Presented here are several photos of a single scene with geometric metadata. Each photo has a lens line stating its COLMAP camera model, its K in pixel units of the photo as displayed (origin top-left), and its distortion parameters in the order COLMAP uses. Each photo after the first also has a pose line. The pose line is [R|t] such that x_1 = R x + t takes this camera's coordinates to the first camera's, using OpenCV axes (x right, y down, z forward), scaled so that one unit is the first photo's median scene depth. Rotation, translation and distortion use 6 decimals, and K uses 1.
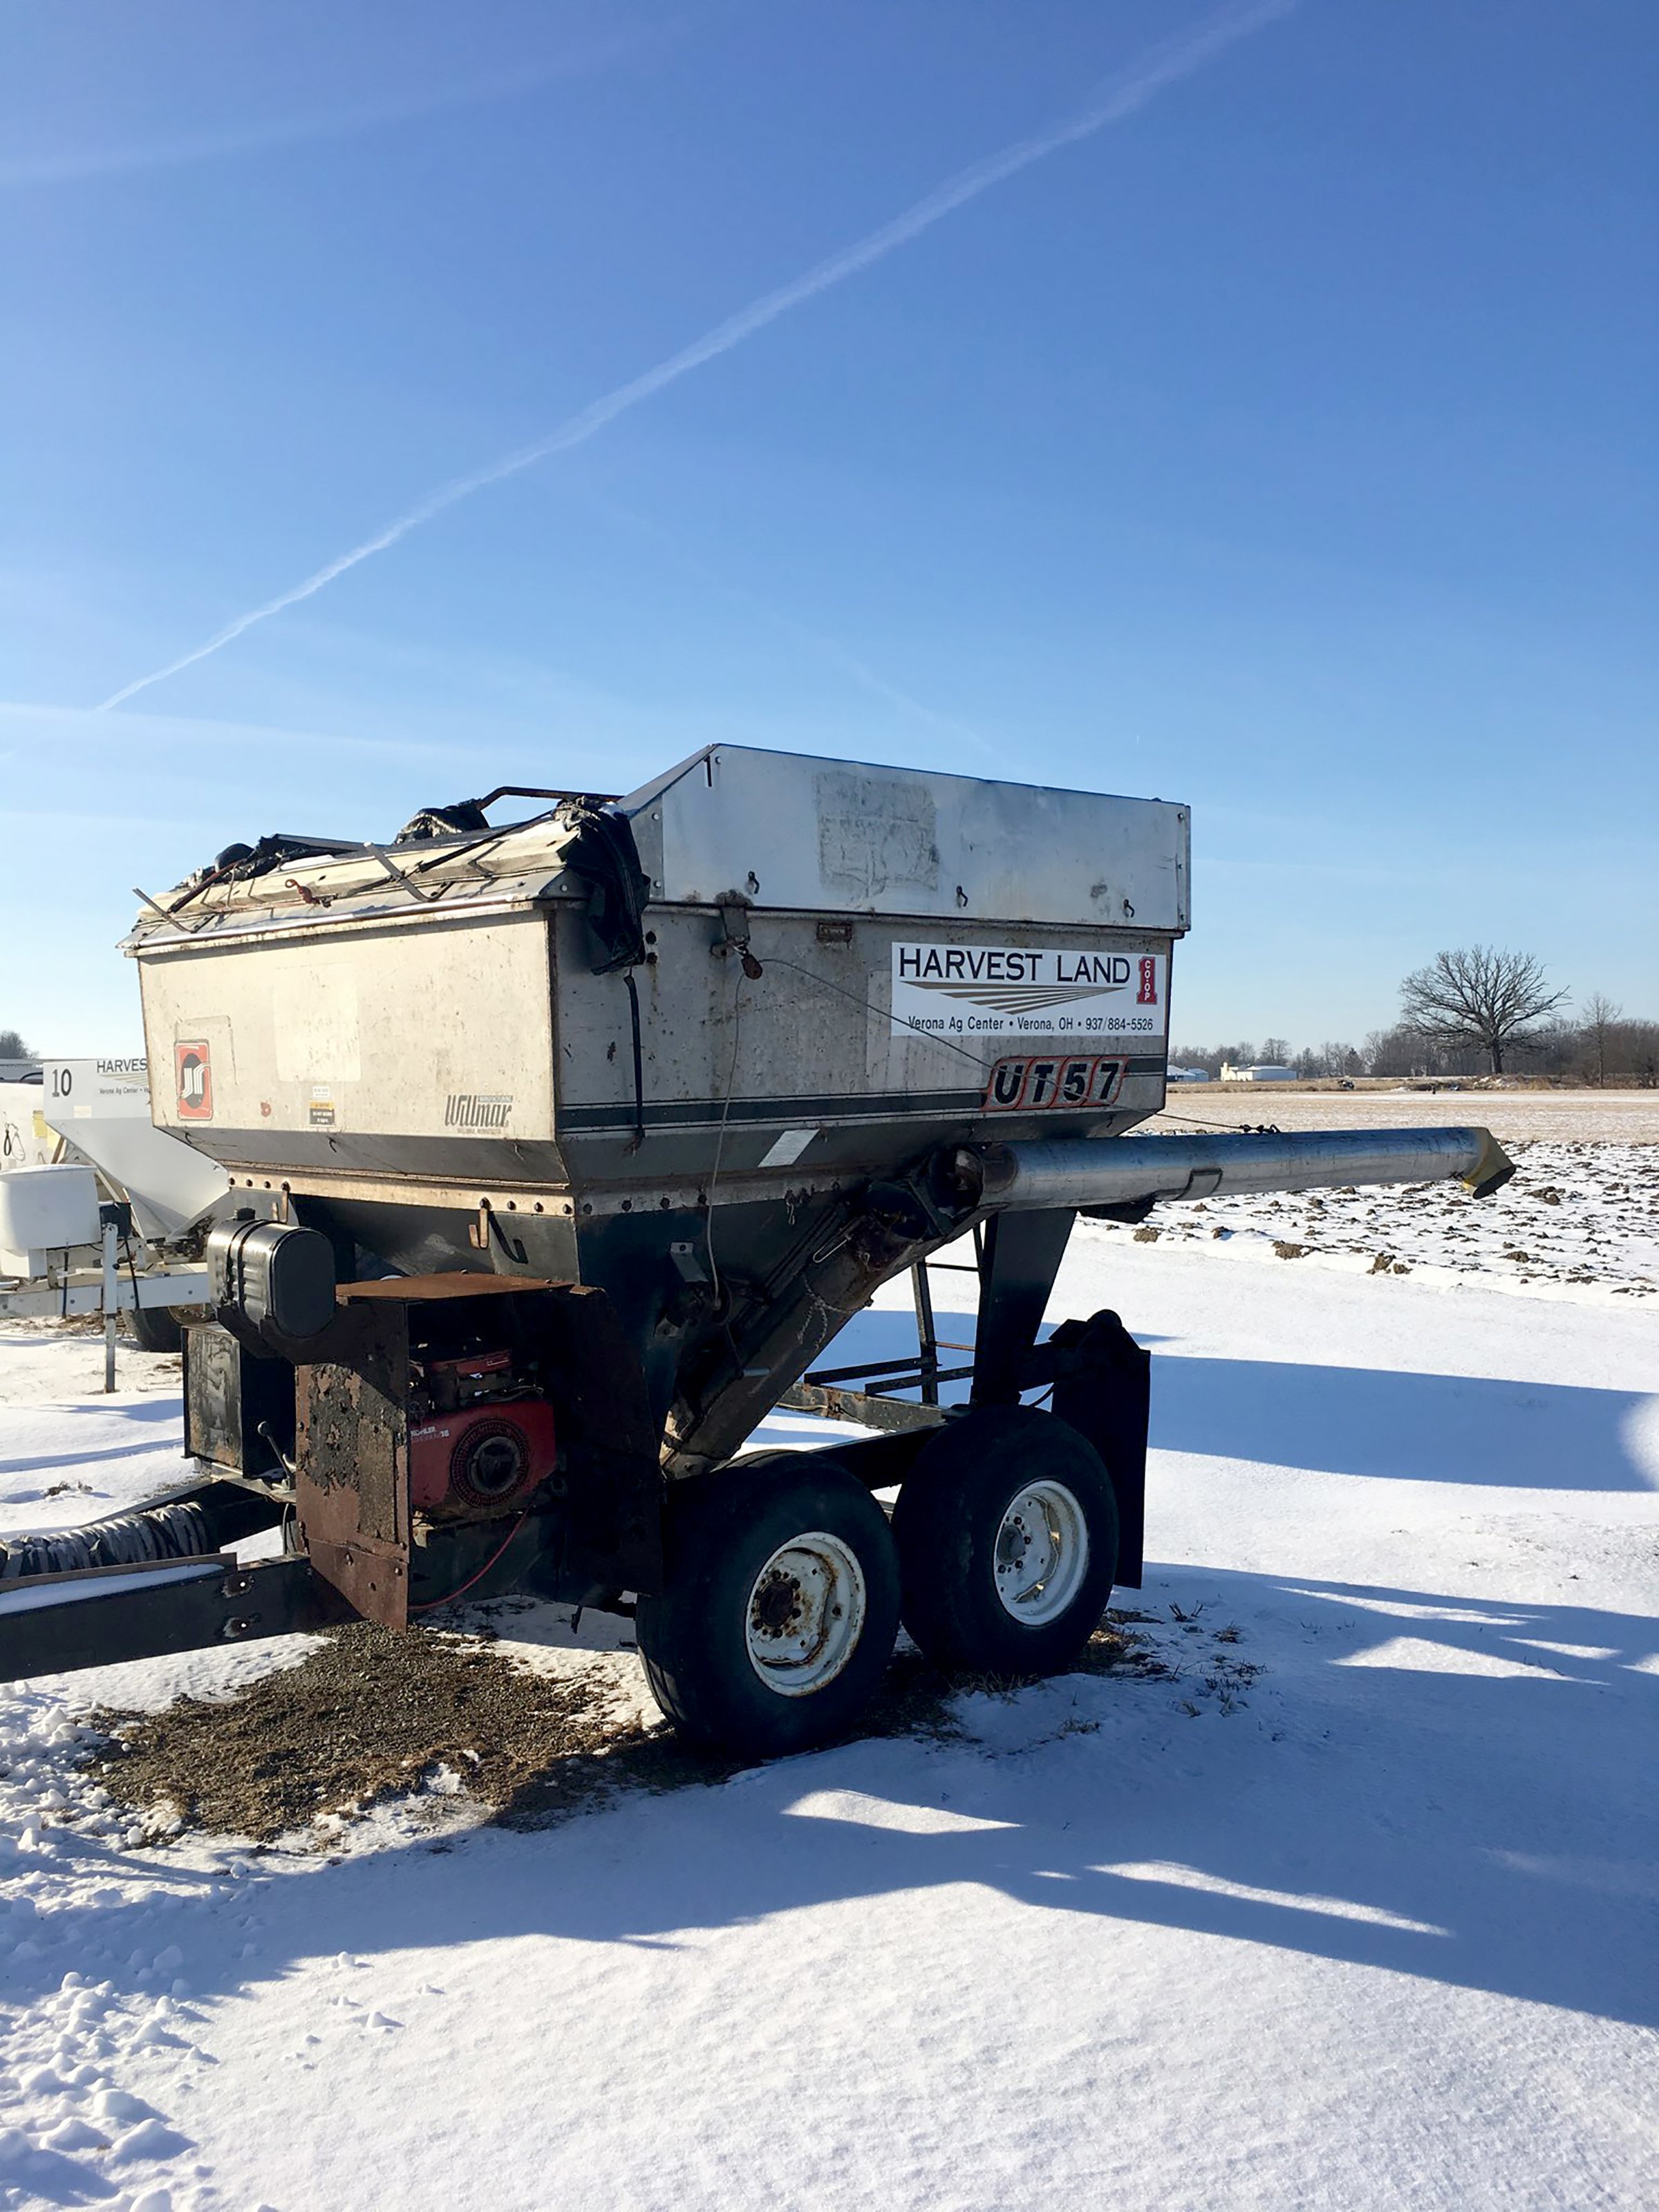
lens RADIAL K [[1881.8, 0, 830.2], [0, 1881.8, 1107.3], [0, 0, 1]] dist [0.057146, -0.049248]
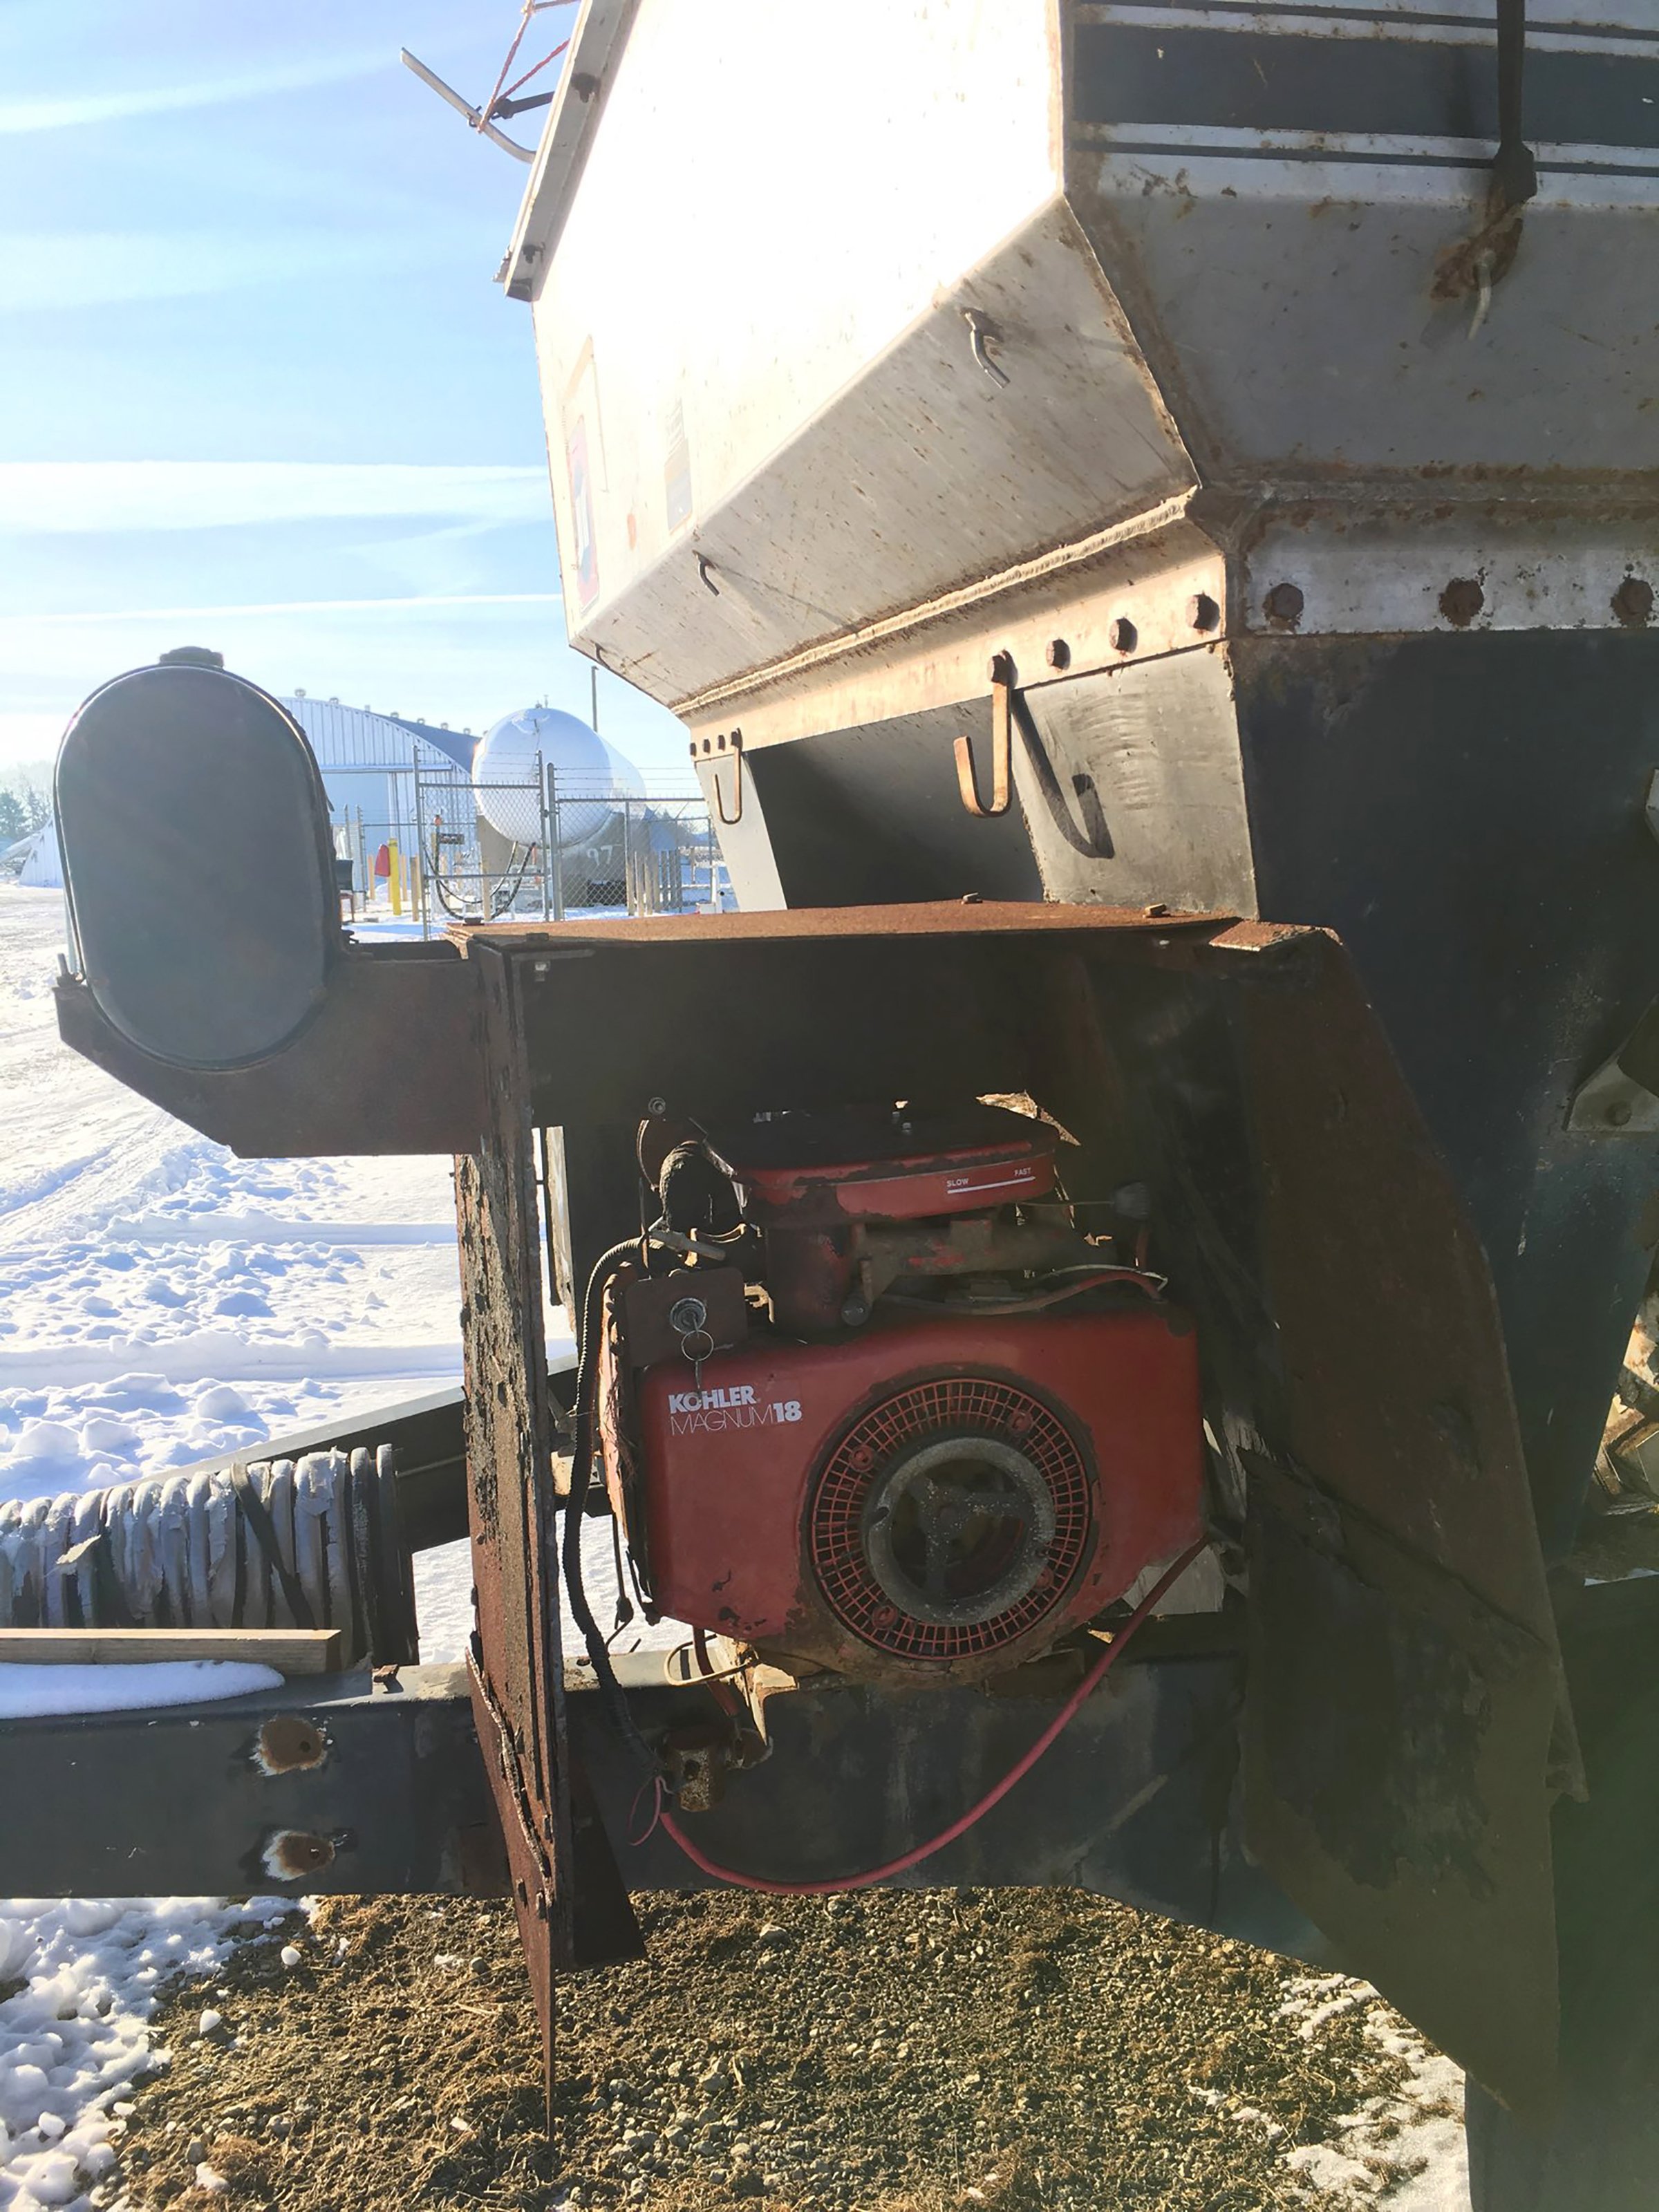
lens RADIAL K [[1881.8, 0, 832.0], [0, 1881.8, 1104.9], [0, 0, 1]] dist [0.057146, -0.049248]
pose [[0.876174, 0.055809, -0.478753, -0.057528], [0.010177, 0.990911, 0.134136, 0.083386], [0.481887, -0.122399, 0.867642, 0.736095]]
